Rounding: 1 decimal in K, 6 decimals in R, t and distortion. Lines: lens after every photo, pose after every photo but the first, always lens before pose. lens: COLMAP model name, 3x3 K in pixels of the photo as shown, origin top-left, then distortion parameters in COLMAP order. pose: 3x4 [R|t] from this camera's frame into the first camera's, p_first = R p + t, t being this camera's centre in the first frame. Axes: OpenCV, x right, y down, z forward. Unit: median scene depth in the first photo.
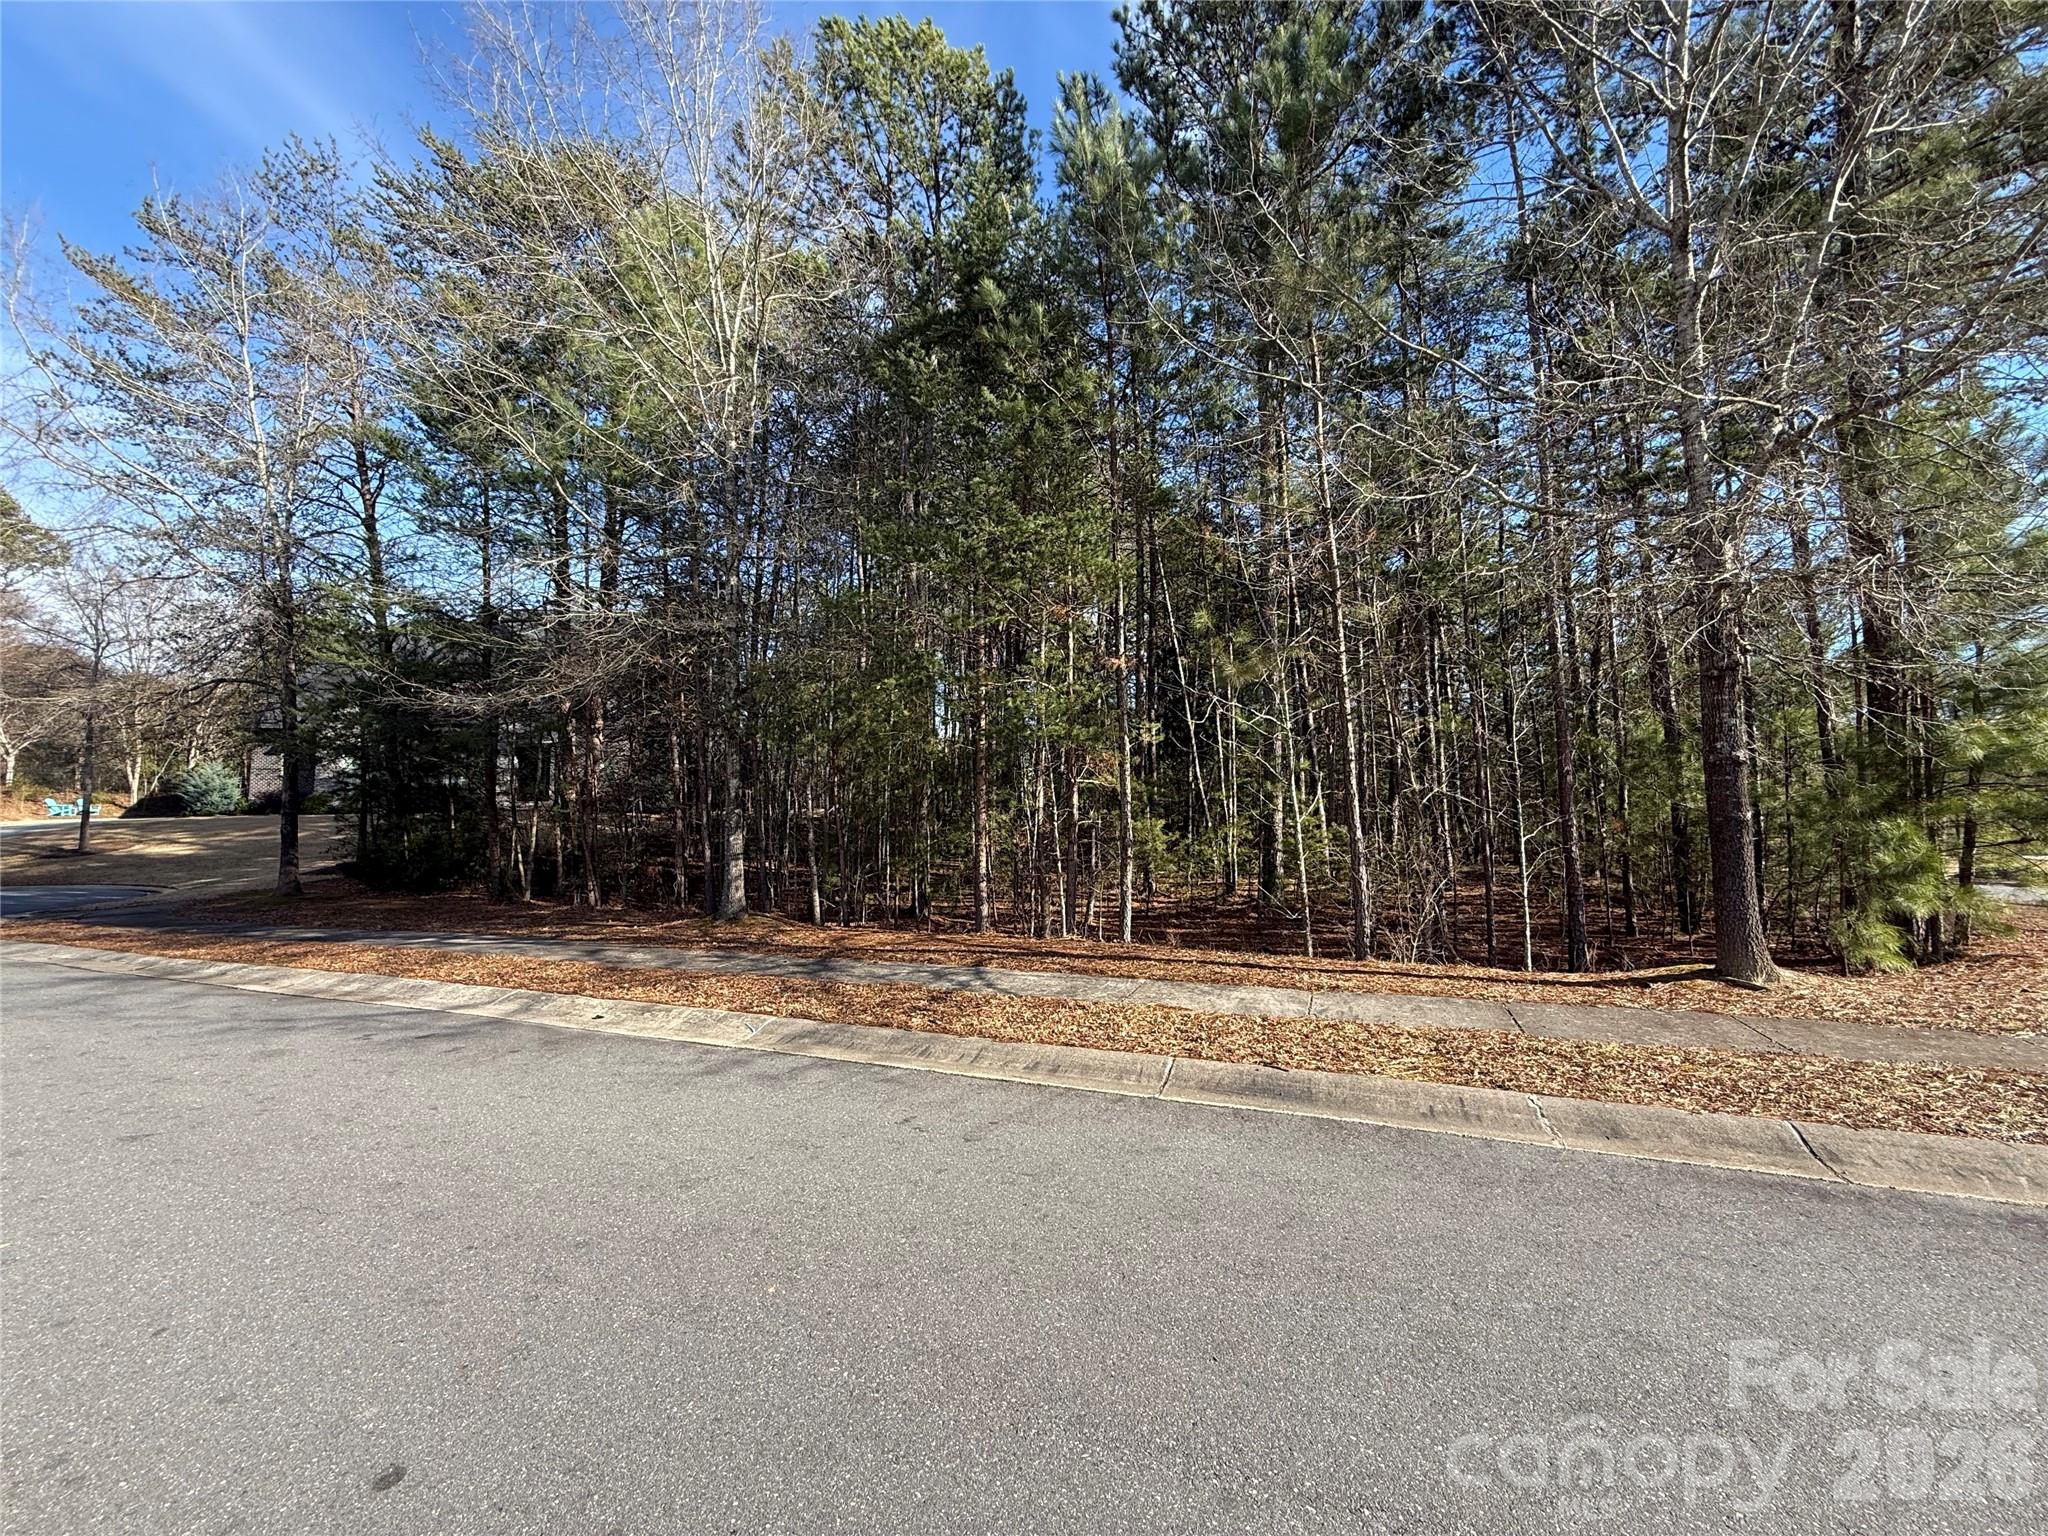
lens RADIAL K [[840.3, 0, 1024.0], [0, 840.3, 768.0], [0, 0, 1]] dist [0.000521, -0.003929]
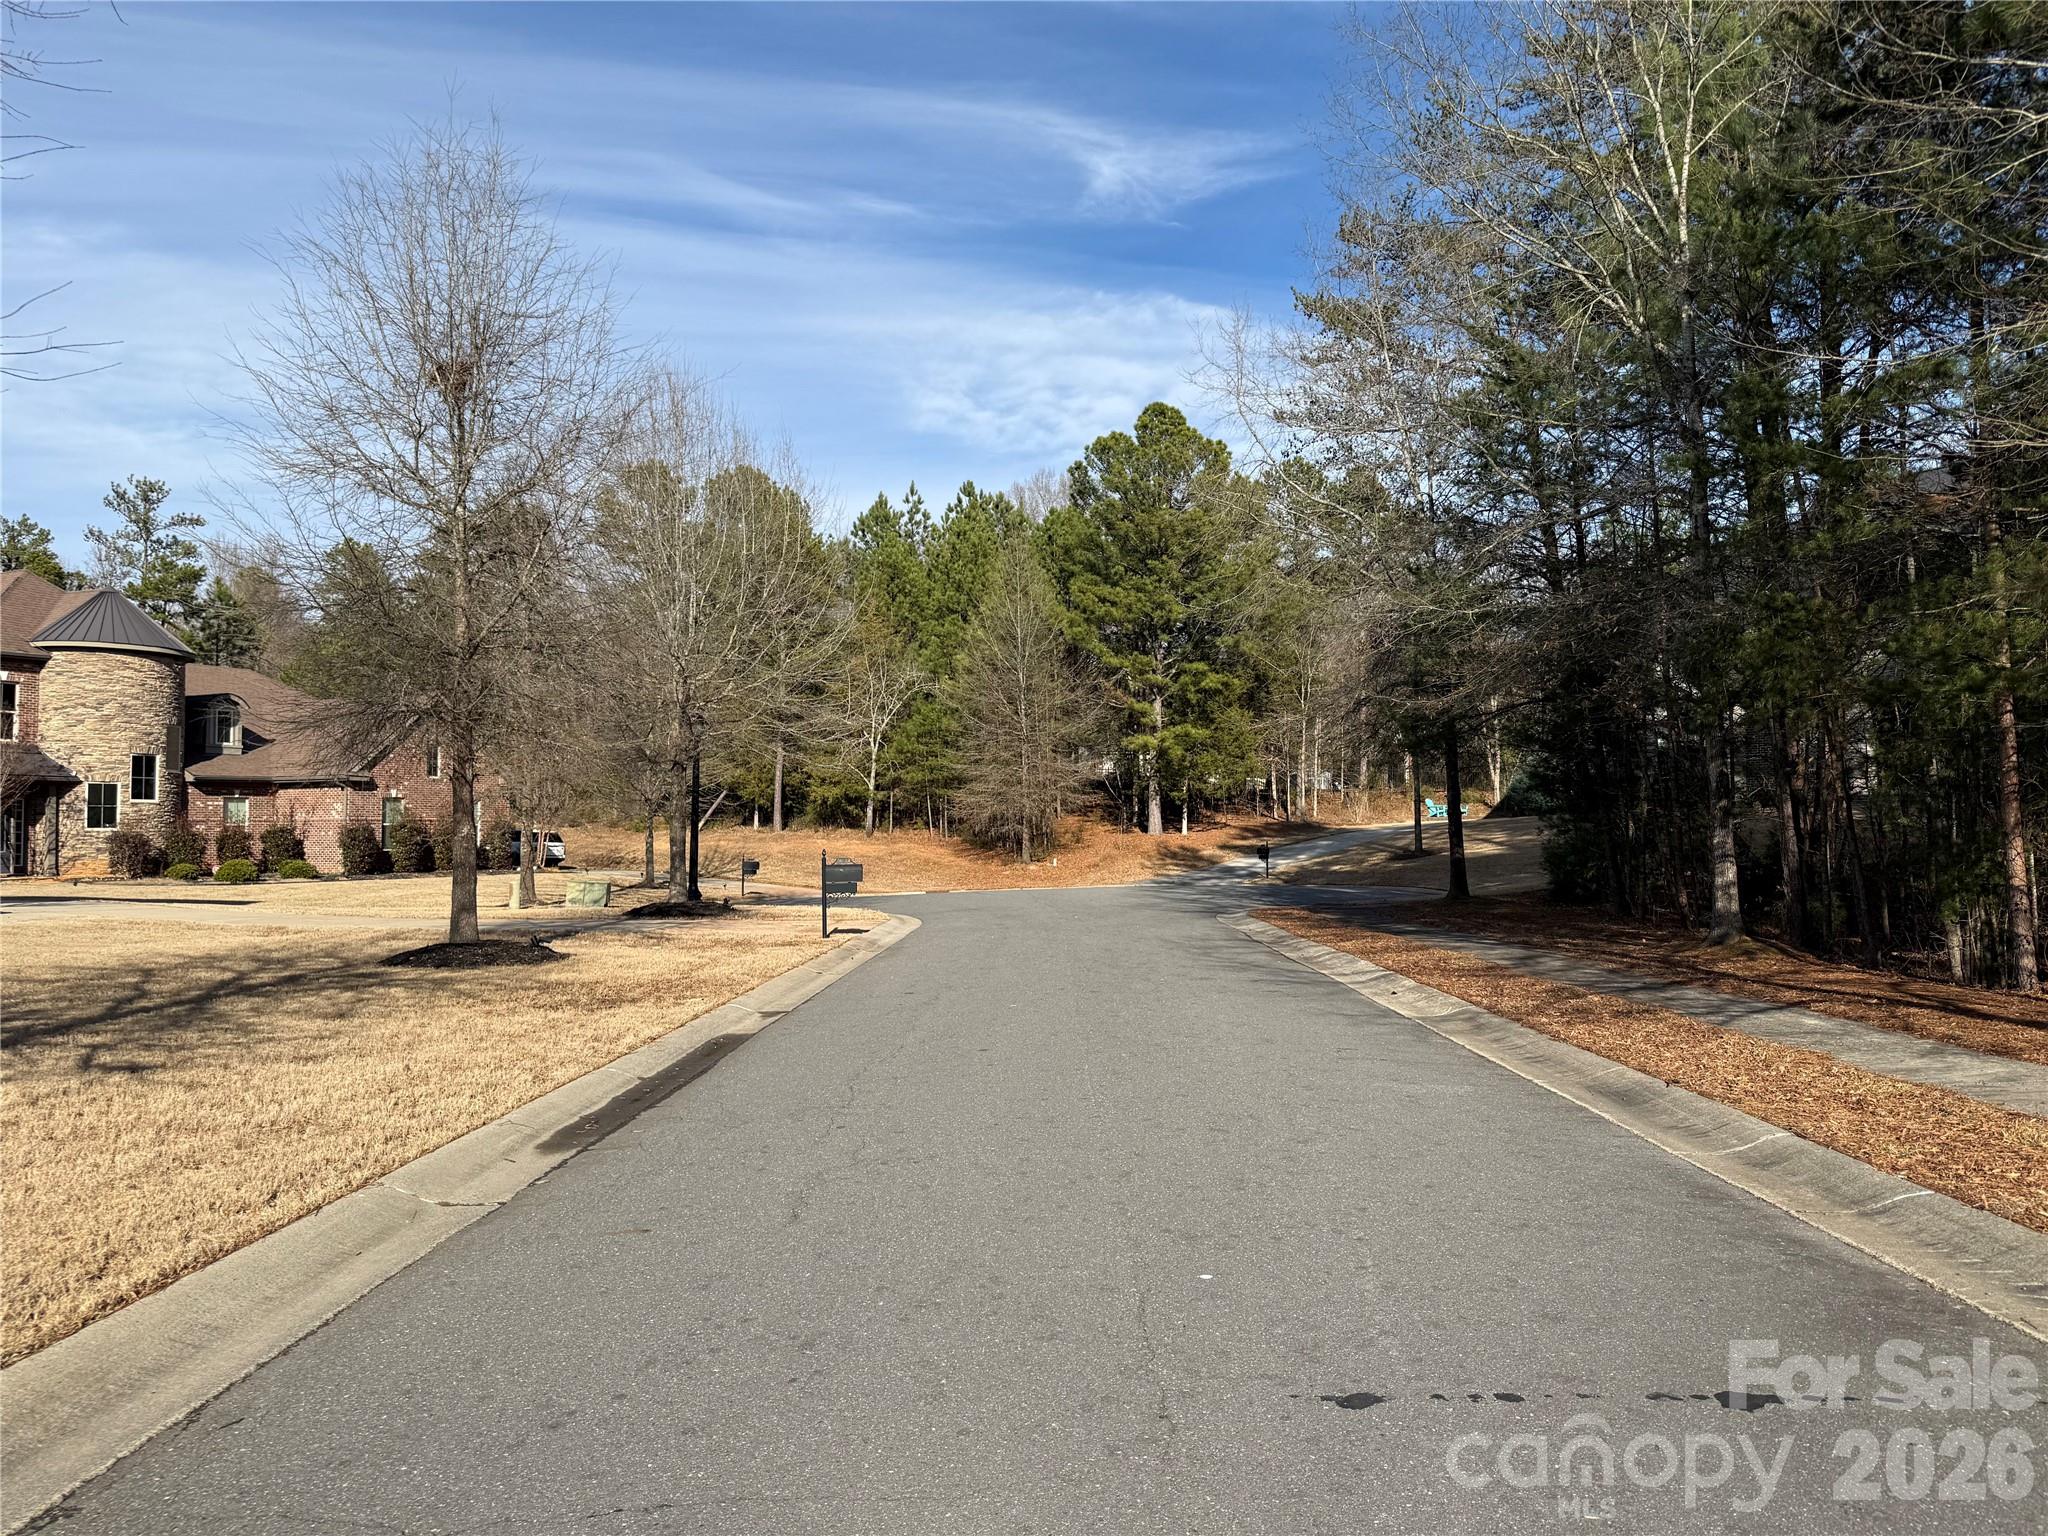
lens RADIAL K [[1446.2, 0, 1024.0], [0, 1446.2, 768.0], [0, 0, 1]] dist [0.065577, -0.101143]
pose [[0.383152, -0.034919, -0.923025, 1.272114], [0.060255, 0.998102, -0.012746, -0.007807], [0.921718, -0.050733, 0.384529, -0.255965]]
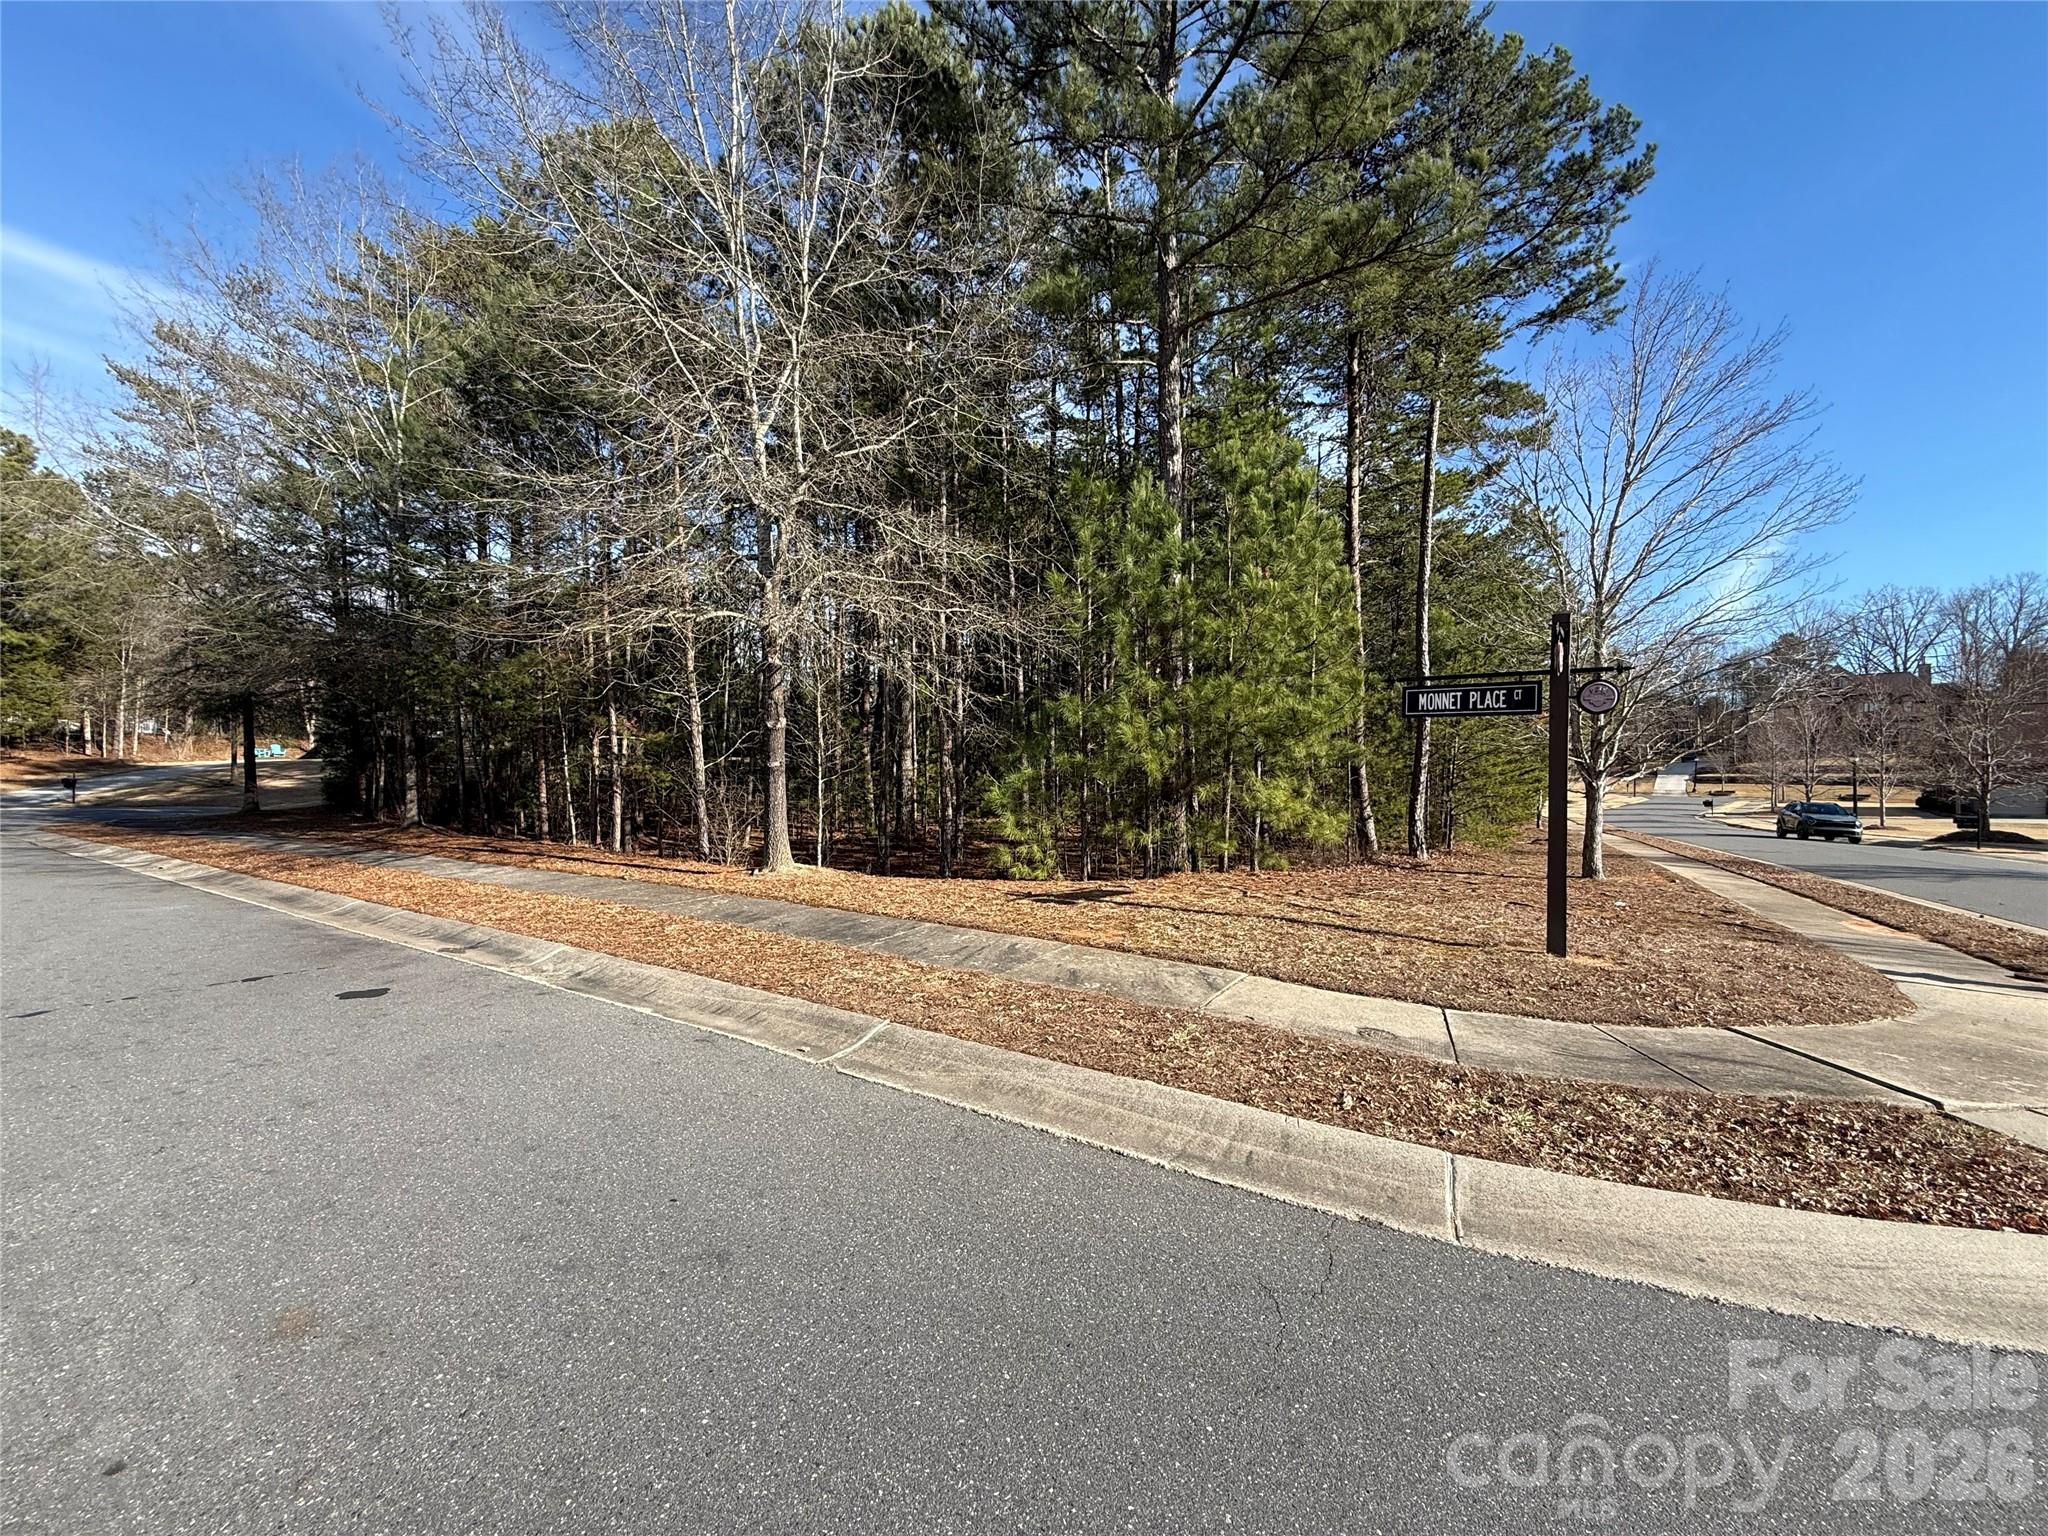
lens RADIAL K [[840.3, 0, 1024.0], [0, 840.3, 768.0], [0, 0, 1]] dist [0.000521, -0.003929]
pose [[0.986071, 0.012176, -0.165880, 1.626572], [-0.002074, 0.998140, 0.060933, -0.027409], [0.166313, -0.059740, 0.984262, -0.441896]]
